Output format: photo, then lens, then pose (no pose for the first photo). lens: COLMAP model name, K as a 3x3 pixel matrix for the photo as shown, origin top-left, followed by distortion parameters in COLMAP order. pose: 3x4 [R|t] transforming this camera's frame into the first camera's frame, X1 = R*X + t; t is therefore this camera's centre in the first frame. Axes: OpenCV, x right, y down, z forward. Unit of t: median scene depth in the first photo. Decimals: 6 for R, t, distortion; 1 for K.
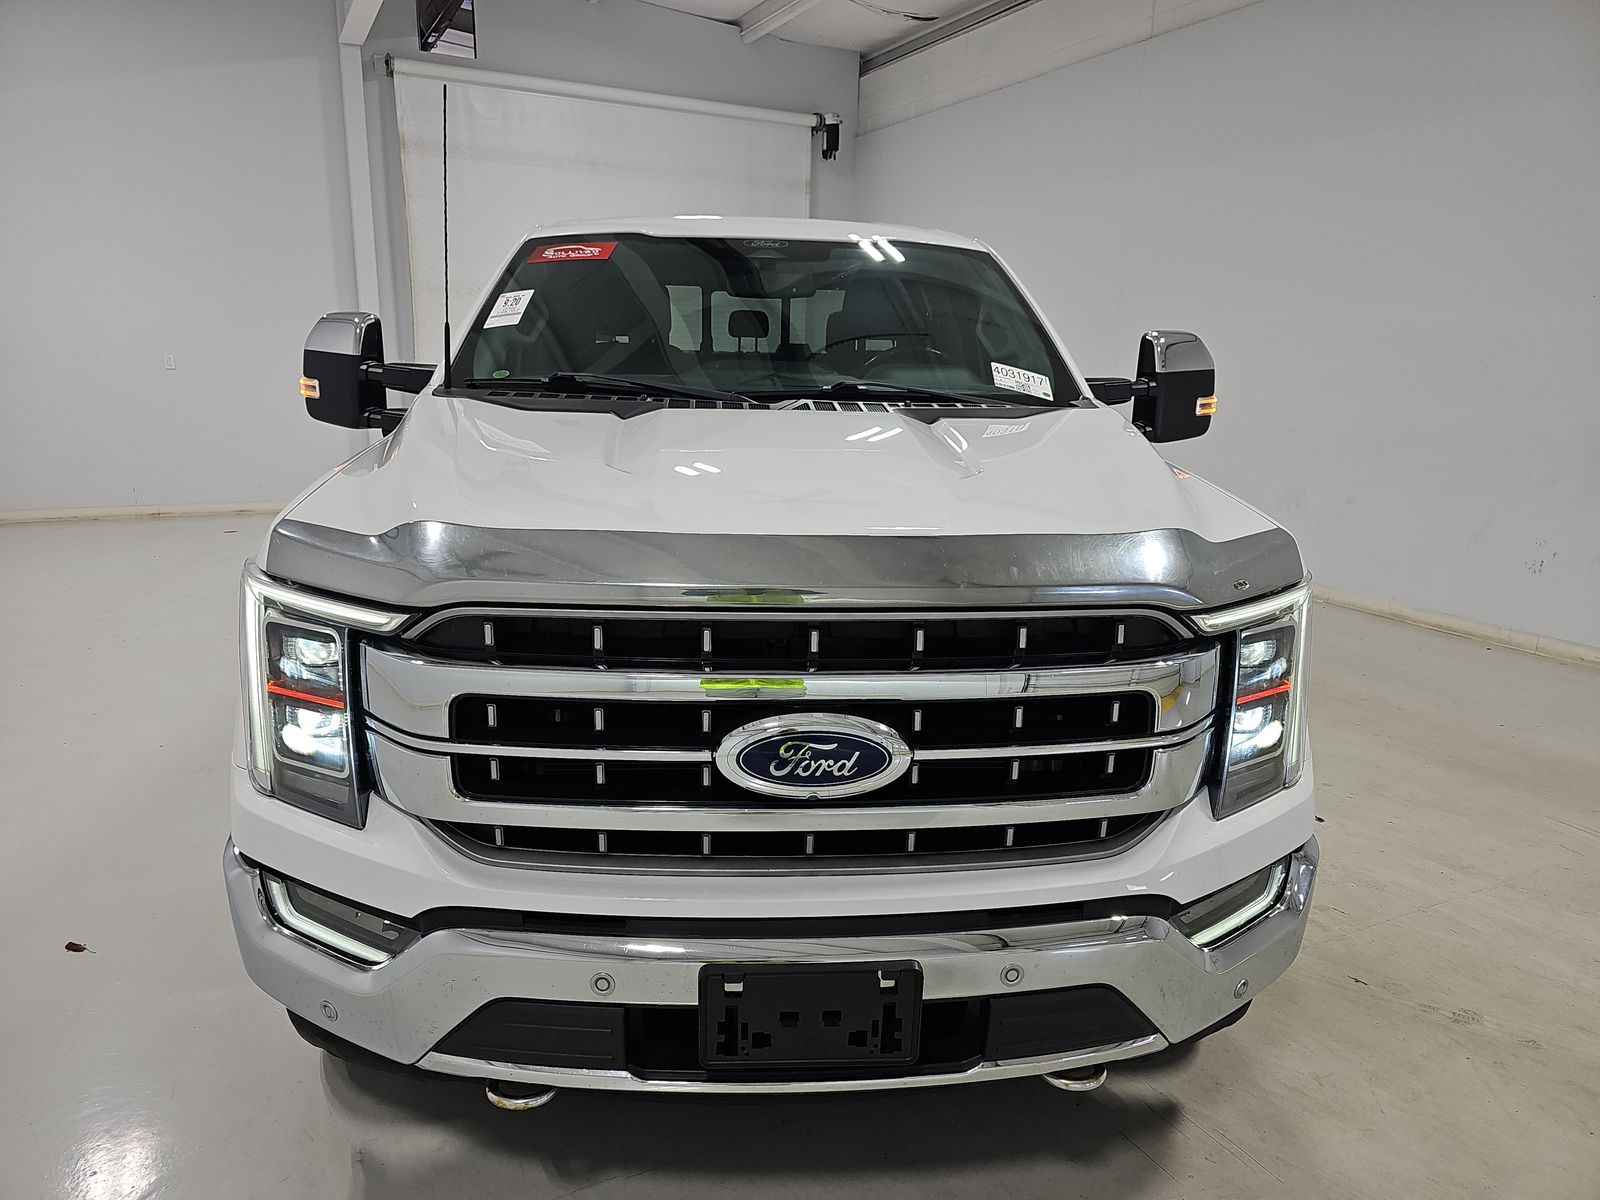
lens RADIAL K [[1046.9, 0, 800.0], [0, 1046.9, 600.0], [0, 0, 1]] dist [0.047637, -0.045911]
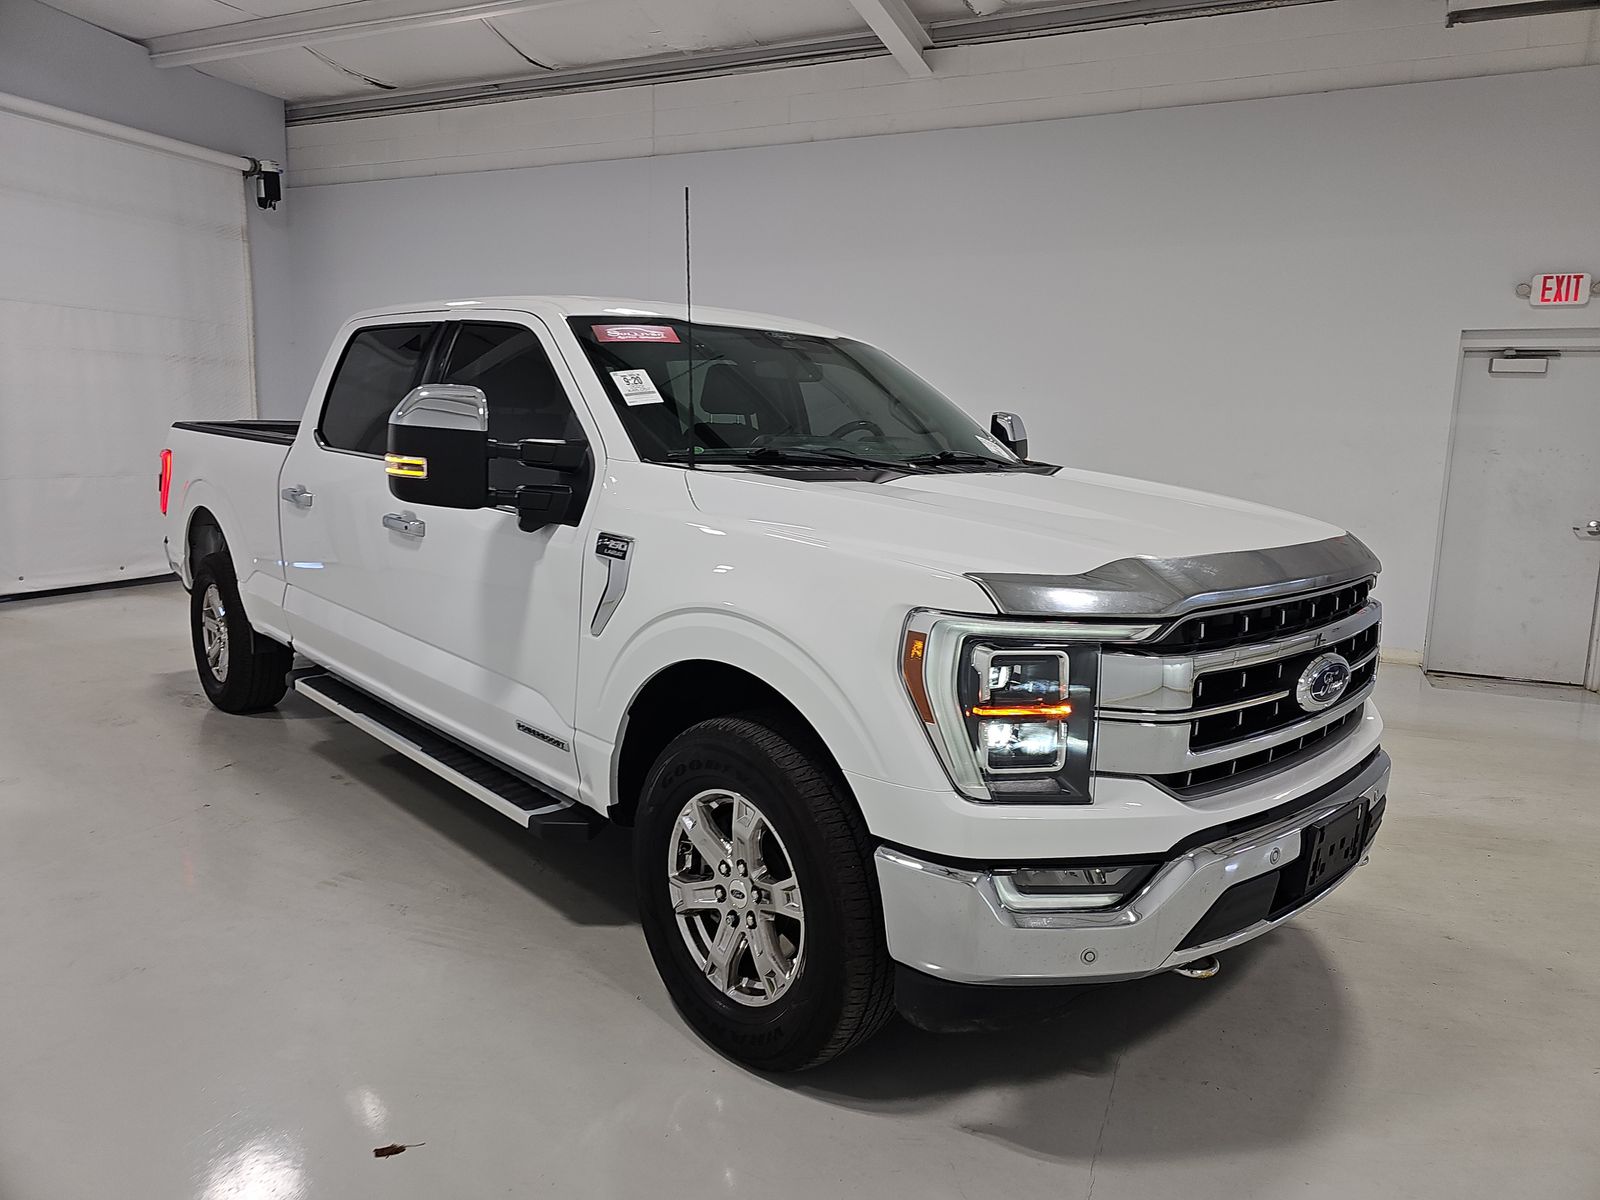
lens RADIAL K [[1046.9, 0, 800.0], [0, 1046.9, 600.0], [0, 0, 1]] dist [0.047637, -0.045911]
pose [[0.770125, -0.100863, 0.629868, -0.249272], [0.137964, 0.990386, -0.010092, -0.010641], [-0.622794, 0.094671, 0.776637, 0.036210]]
